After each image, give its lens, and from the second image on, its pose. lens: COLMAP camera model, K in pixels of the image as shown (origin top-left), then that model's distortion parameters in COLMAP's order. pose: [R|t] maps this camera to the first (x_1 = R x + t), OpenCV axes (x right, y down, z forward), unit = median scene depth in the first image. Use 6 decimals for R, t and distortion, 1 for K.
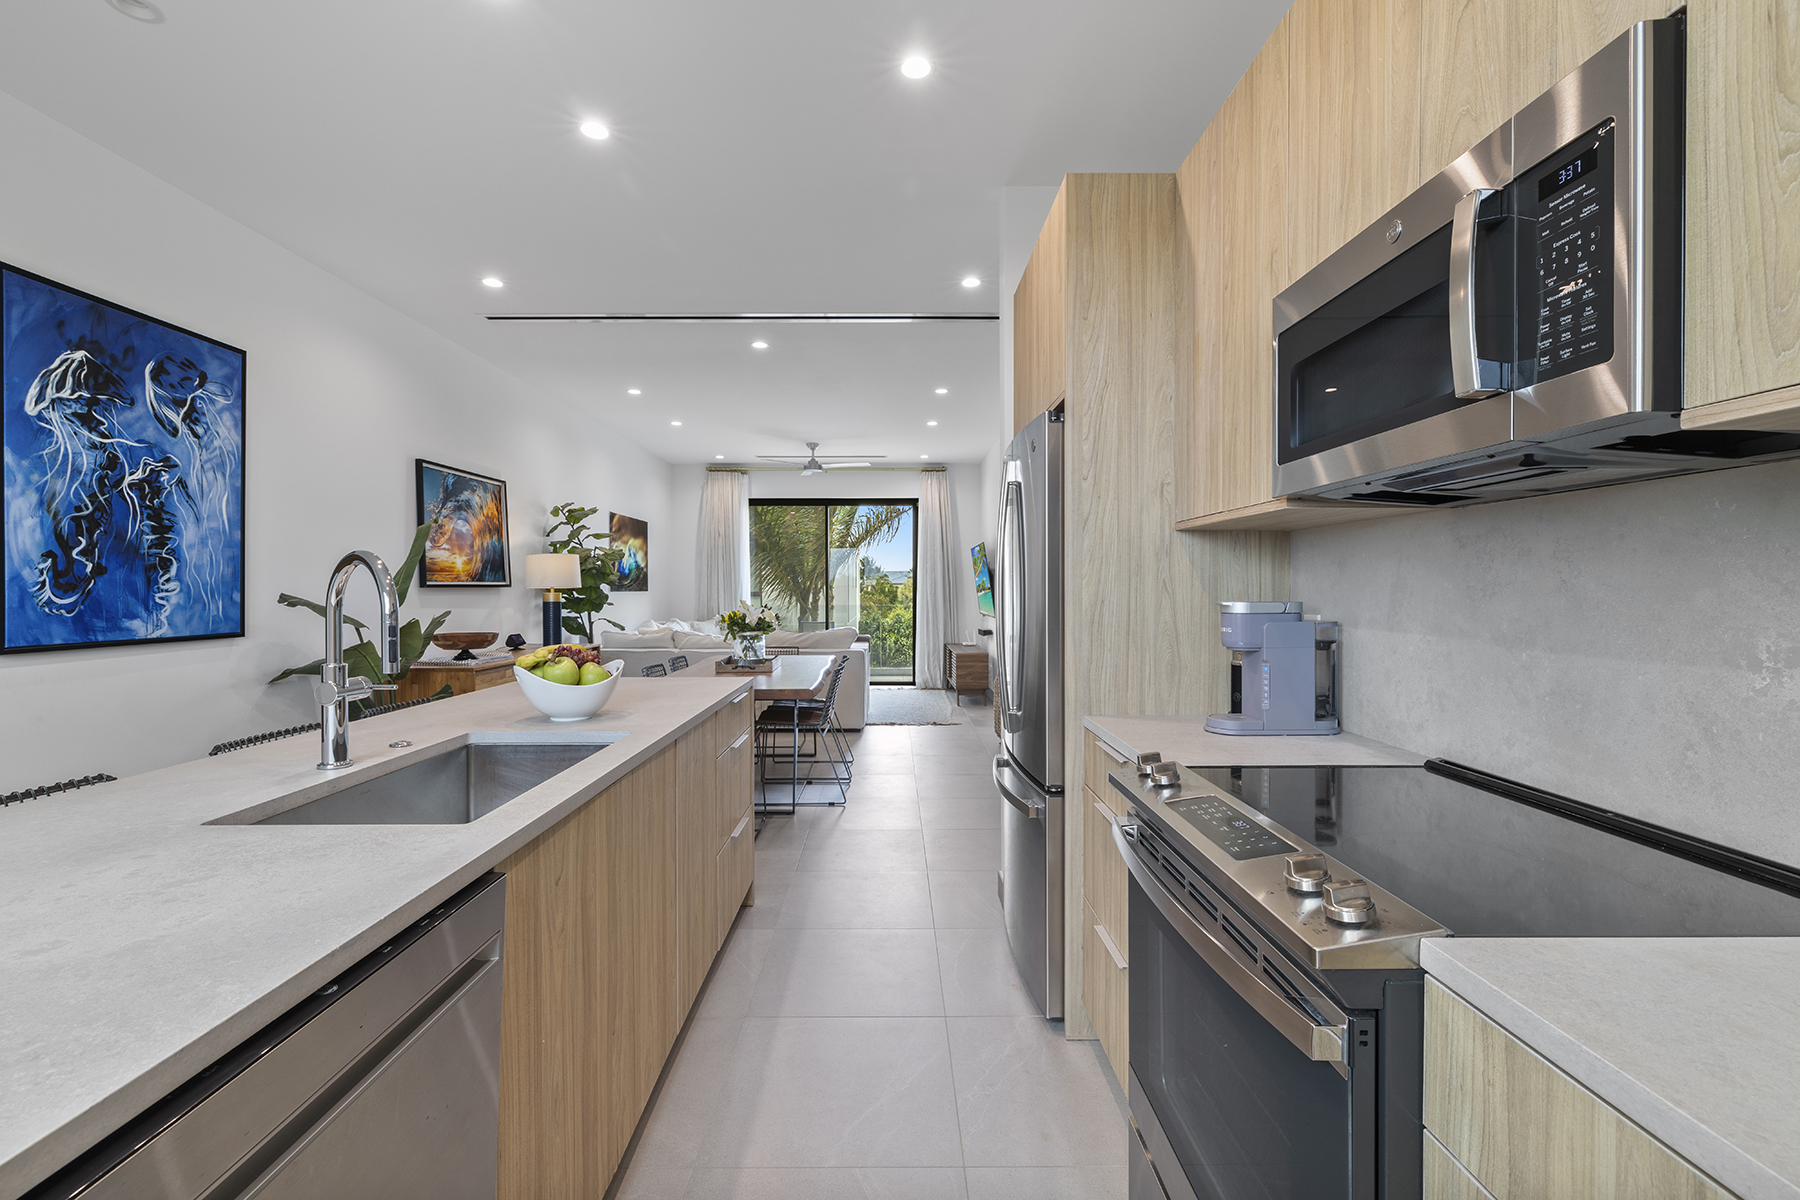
lens RADIAL K [[771.7, 0, 896.7], [0, 771.7, 592.6], [0, 0, 1]] dist [0.000841, 0.000397]
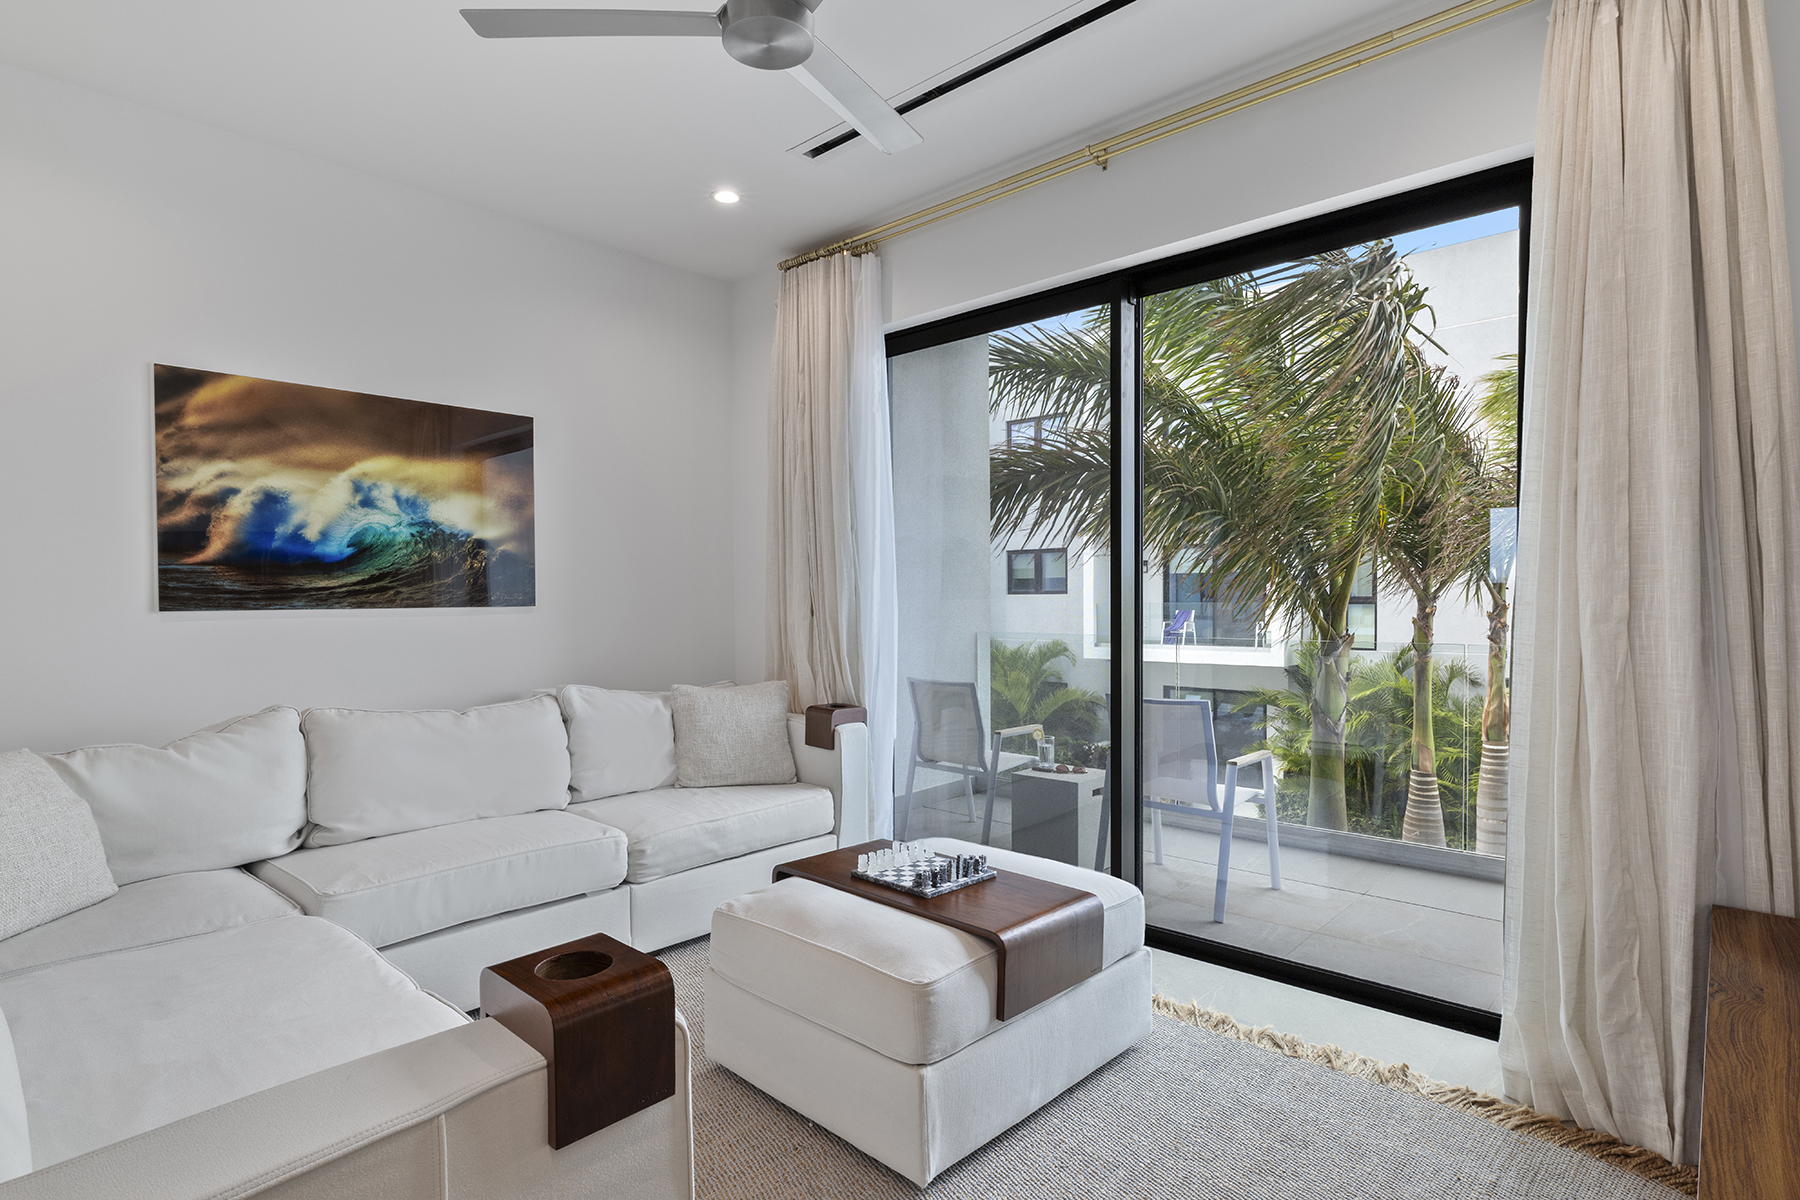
lens RADIAL K [[832.2, 0, 894.2], [0, 832.2, 614.6], [0, 0, 1]] dist [-0.002406, -0.000306]
pose [[0.697941, 0.009798, -0.716088, 0.234900], [0.005349, 0.999807, 0.018894, -0.012692], [0.716135, -0.017017, 0.697754, 2.480426]]
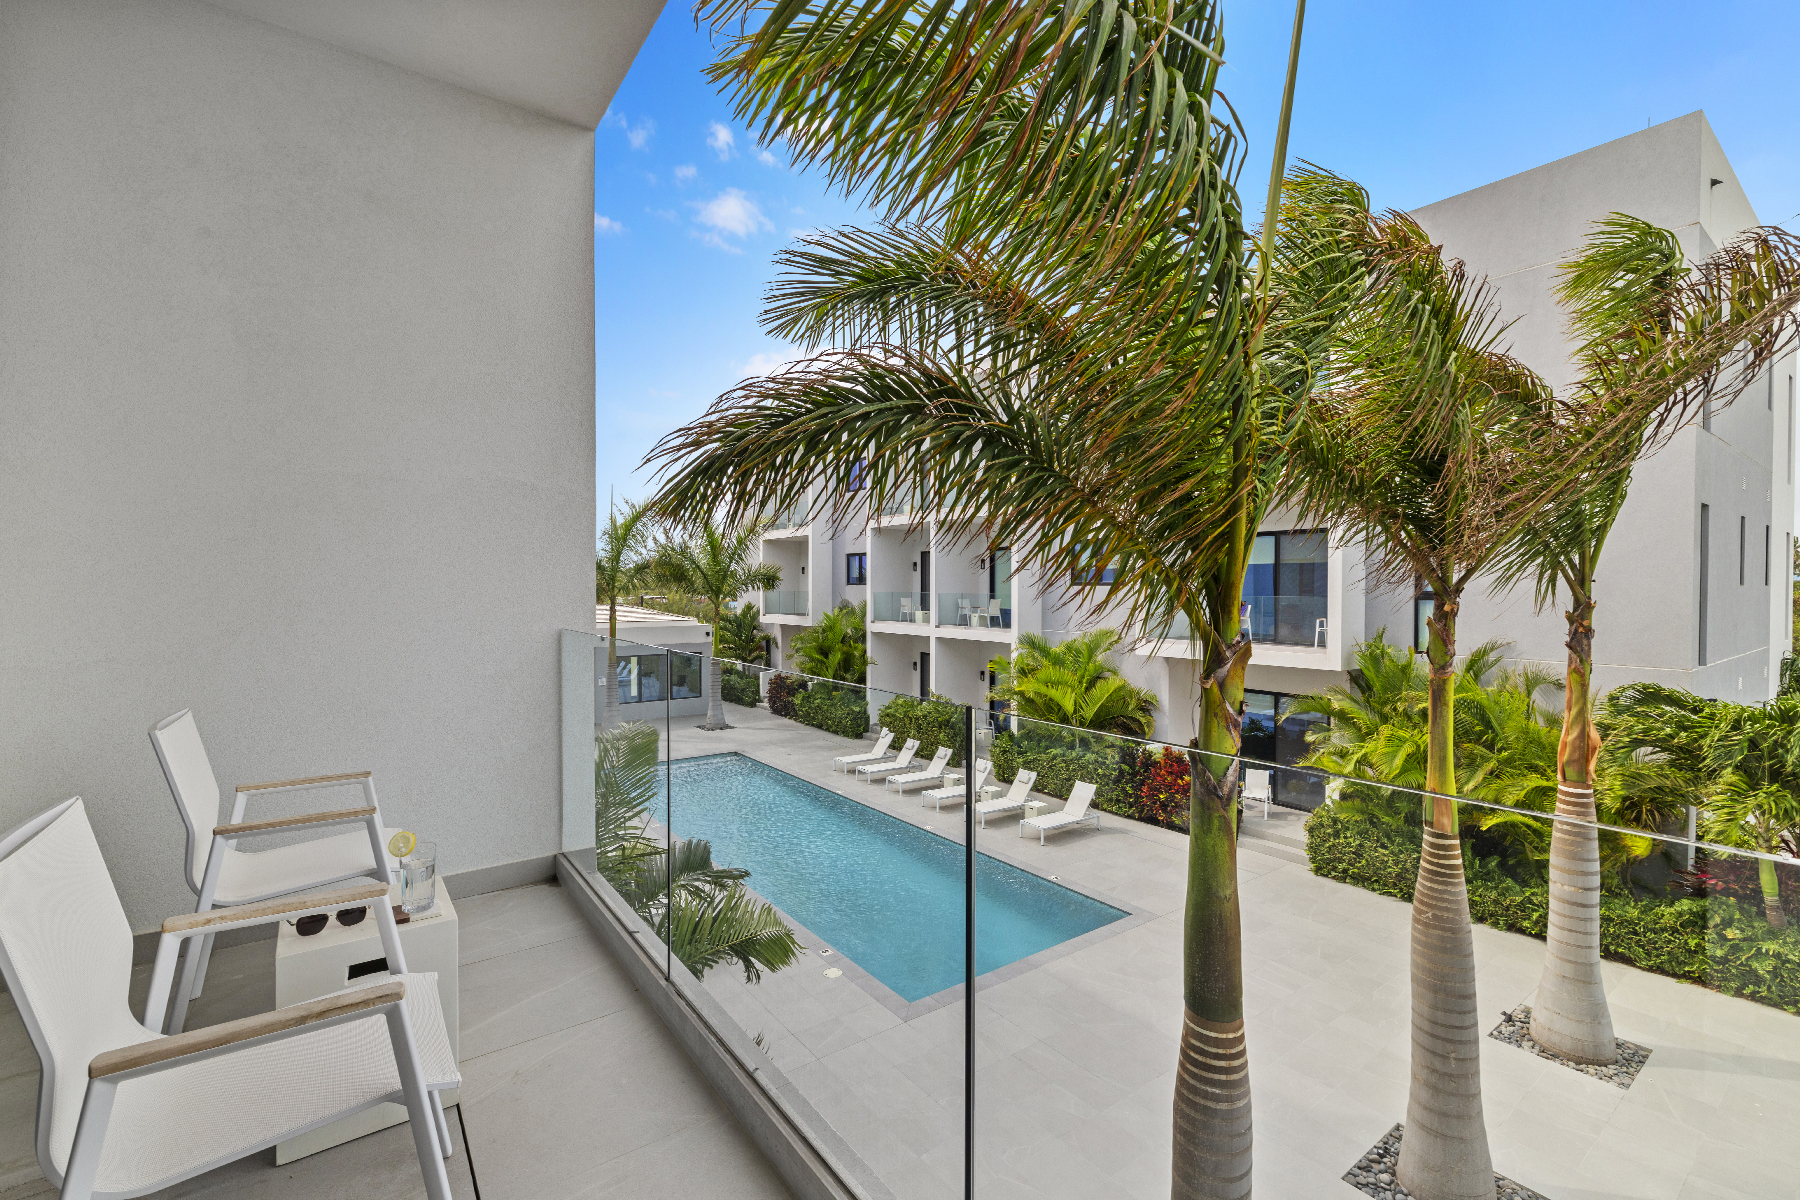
lens RADIAL K [[779.2, 0, 900.0], [0, 779.2, 600.0], [0, 0, 1]] dist [-0.002295, 0.000185]
pose [[0.590334, 0.012858, -0.807056, 0.222959], [-0.006054, 0.999916, 0.011502, 0.005673], [0.807136, -0.001904, 0.590362, 3.768759]]
